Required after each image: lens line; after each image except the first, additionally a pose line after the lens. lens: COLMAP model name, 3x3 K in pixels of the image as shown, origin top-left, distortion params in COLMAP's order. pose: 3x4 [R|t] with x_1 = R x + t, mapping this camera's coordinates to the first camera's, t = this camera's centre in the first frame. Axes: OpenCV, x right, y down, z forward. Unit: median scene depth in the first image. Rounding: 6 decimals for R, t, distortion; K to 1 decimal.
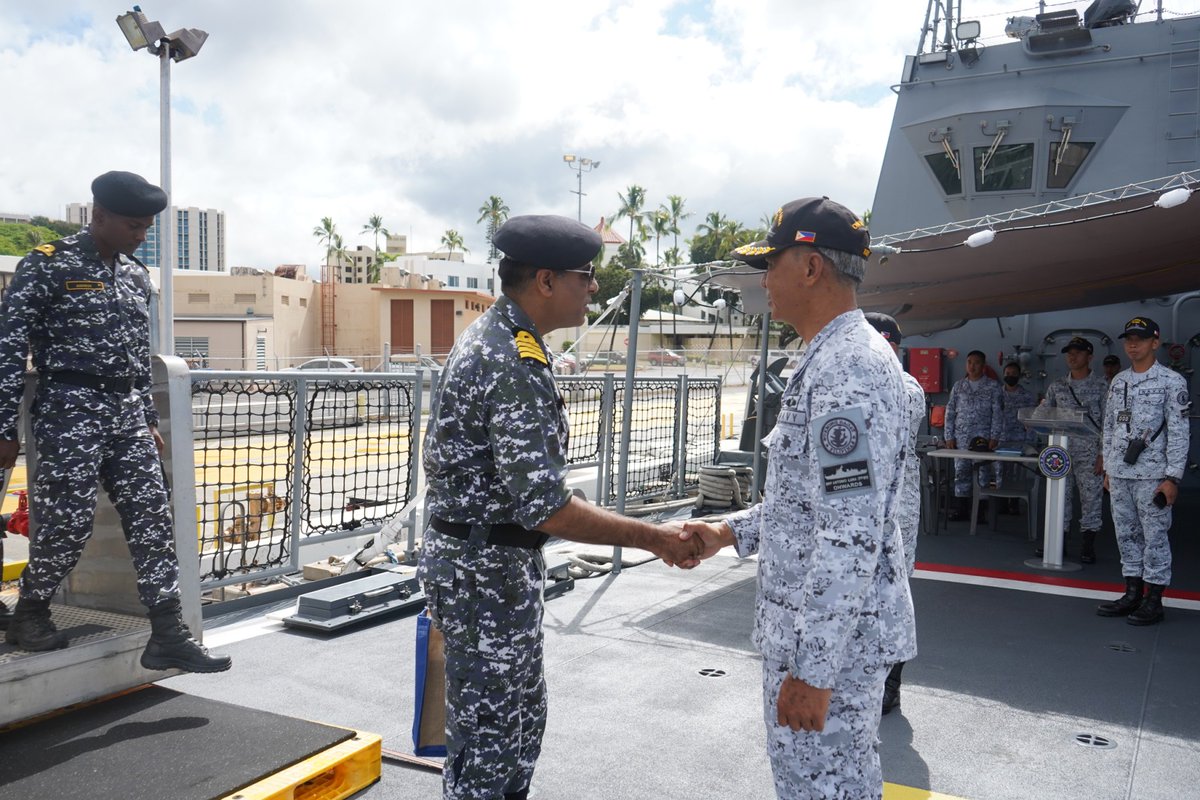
lens RADIAL K [[1169.1, 0, 600.0], [0, 1169.1, 400.0], [0, 0, 1]] dist [-0.001713, 0.007289]
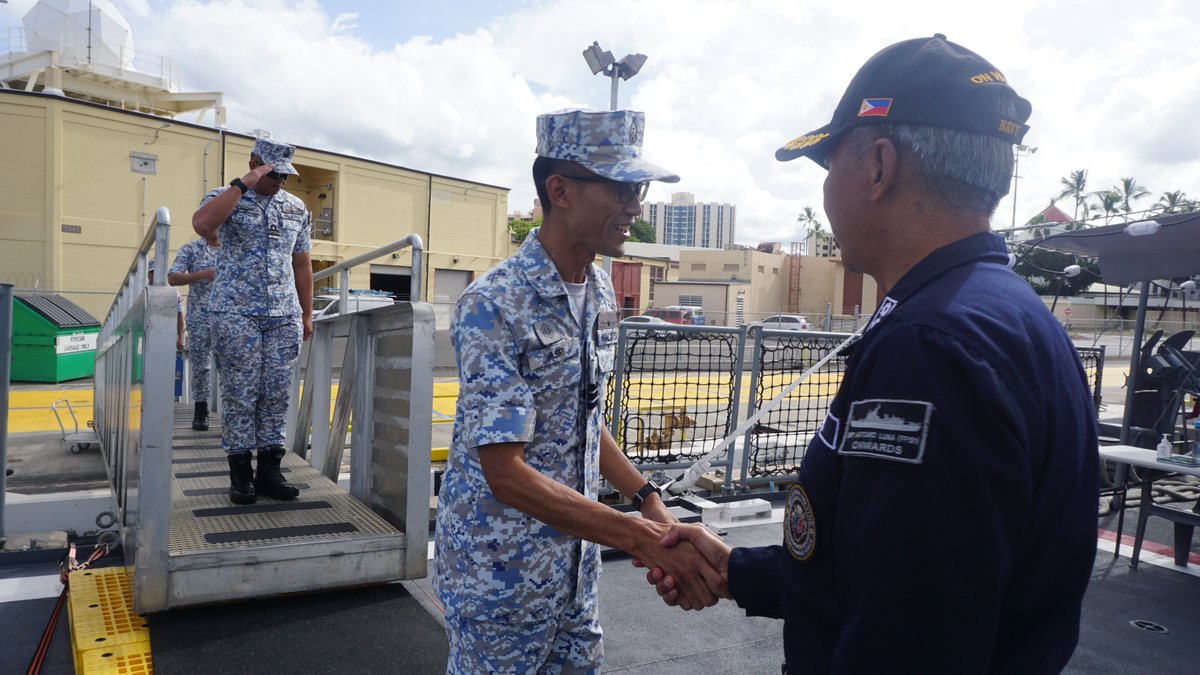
lens RADIAL K [[811.6, 0, 600.0], [0, 811.6, 337.5], [0, 0, 1]] dist [-0.014253, 0.001893]
pose [[0.844010, 0.053834, -0.533618, 0.100369], [-0.058799, 0.998240, 0.007706, -0.008581], [0.533094, 0.024873, 0.845690, 0.208257]]
